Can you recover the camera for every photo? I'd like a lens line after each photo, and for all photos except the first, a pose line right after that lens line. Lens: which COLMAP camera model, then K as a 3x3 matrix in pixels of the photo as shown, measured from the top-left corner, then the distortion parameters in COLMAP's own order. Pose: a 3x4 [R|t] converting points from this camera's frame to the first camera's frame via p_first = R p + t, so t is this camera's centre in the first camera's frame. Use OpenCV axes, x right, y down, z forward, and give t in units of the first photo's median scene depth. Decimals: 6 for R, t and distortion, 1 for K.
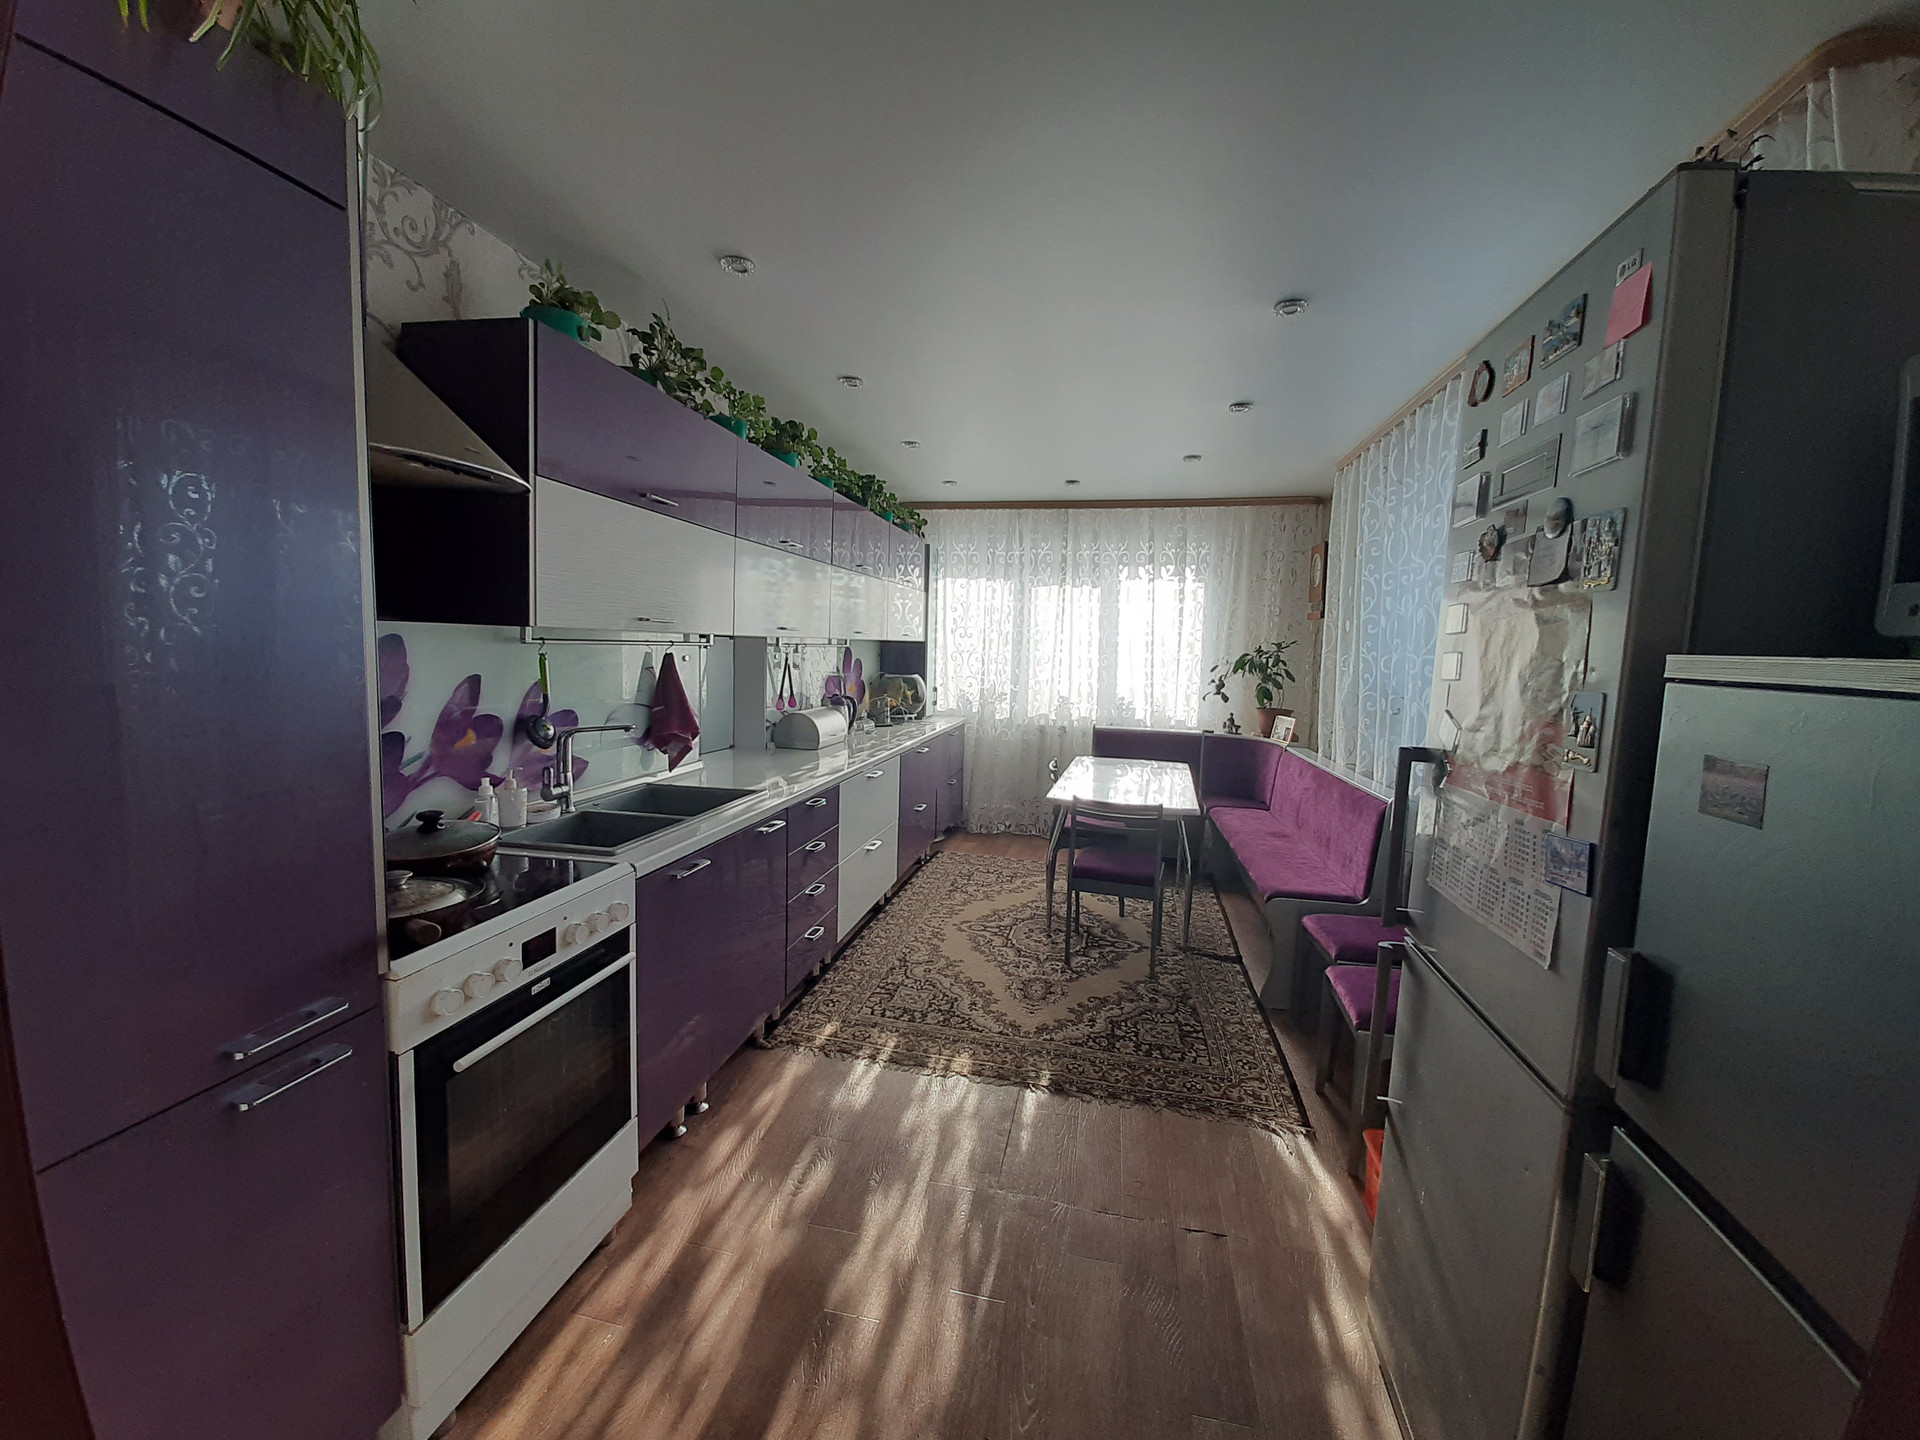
lens RADIAL K [[757.5, 0, 962.5], [0, 757.5, 714.2], [0, 0, 1]] dist [-0.012582, -0.000116]
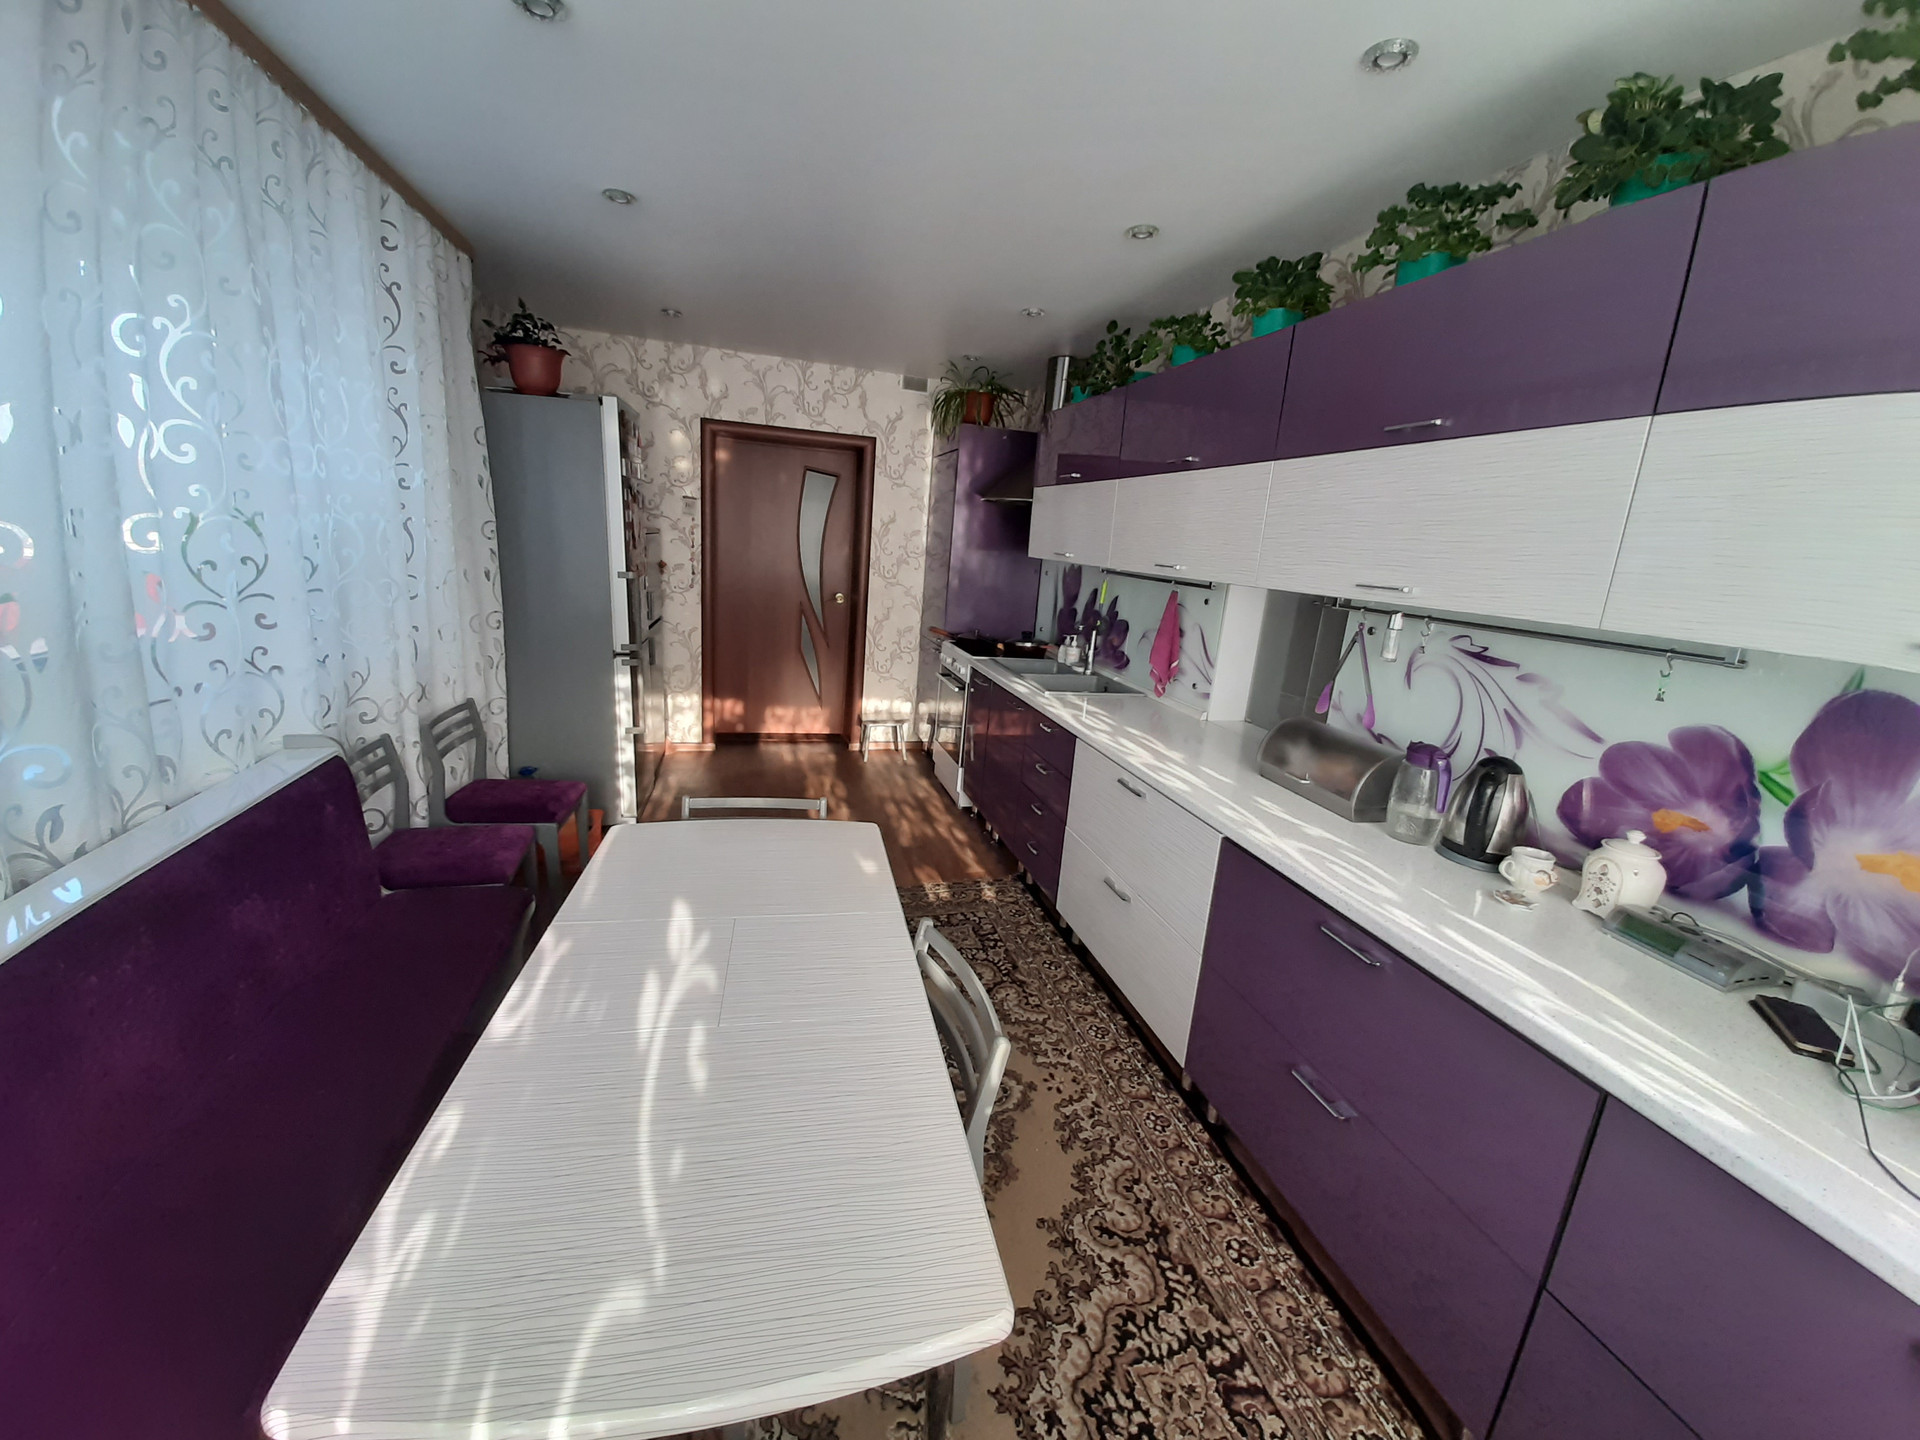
lens RADIAL K [[757.5, 0, 955.4], [0, 757.5, 717.9], [0, 0, 1]] dist [-0.012582, -0.000116]
pose [[-0.894288, 0.000394, -0.447492, 0.273495], [-0.146782, 0.944415, 0.294169, -0.127724], [0.422734, 0.328756, -0.844521, 1.280083]]
